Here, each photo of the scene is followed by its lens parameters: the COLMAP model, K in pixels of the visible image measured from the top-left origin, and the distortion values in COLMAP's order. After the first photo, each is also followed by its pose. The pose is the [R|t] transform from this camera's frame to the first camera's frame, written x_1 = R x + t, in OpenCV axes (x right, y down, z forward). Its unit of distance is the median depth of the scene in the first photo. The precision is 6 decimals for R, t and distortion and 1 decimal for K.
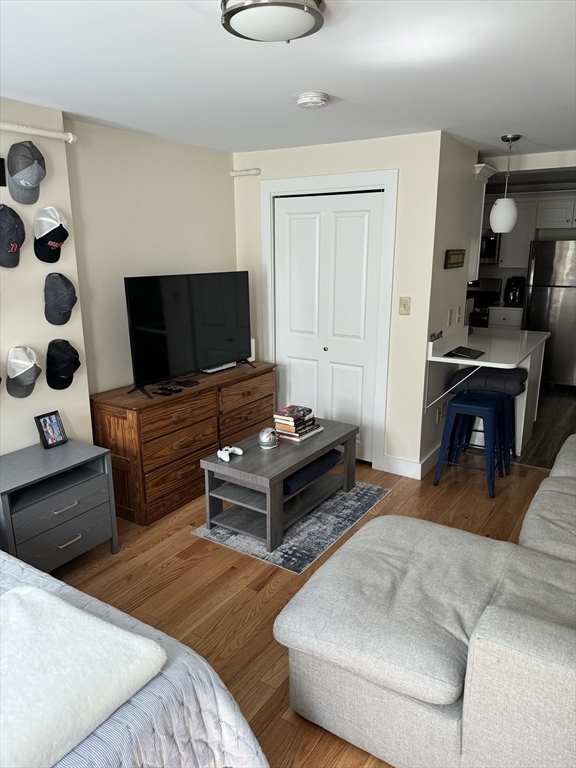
lens RADIAL K [[536.6, 0, 289.0], [0, 536.6, 384.3], [0, 0, 1]] dist [0.041677, -0.056411]
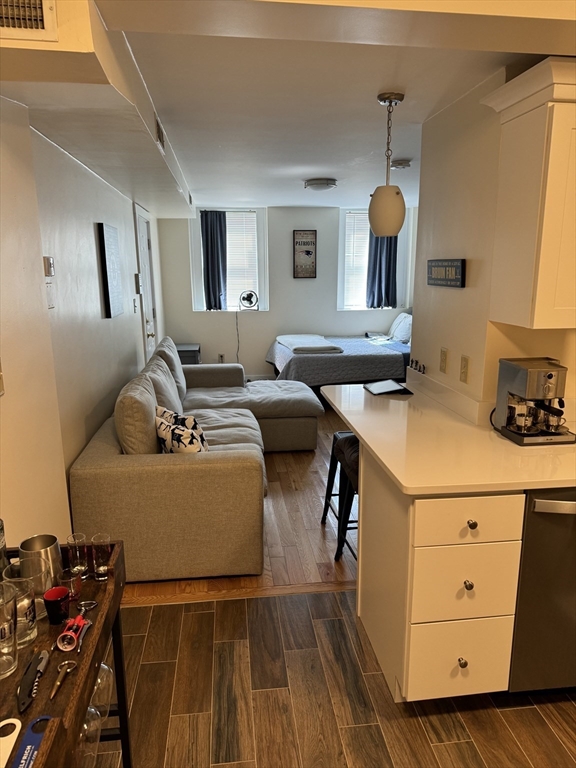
lens RADIAL K [[536.6, 0, 286.4], [0, 536.6, 384.0], [0, 0, 1]] dist [0.041677, -0.056411]
pose [[-0.767284, 0.147656, -0.624078, 1.099533], [-0.148116, 0.906022, 0.396467, -0.418774], [0.623969, 0.396639, -0.673306, 1.685040]]
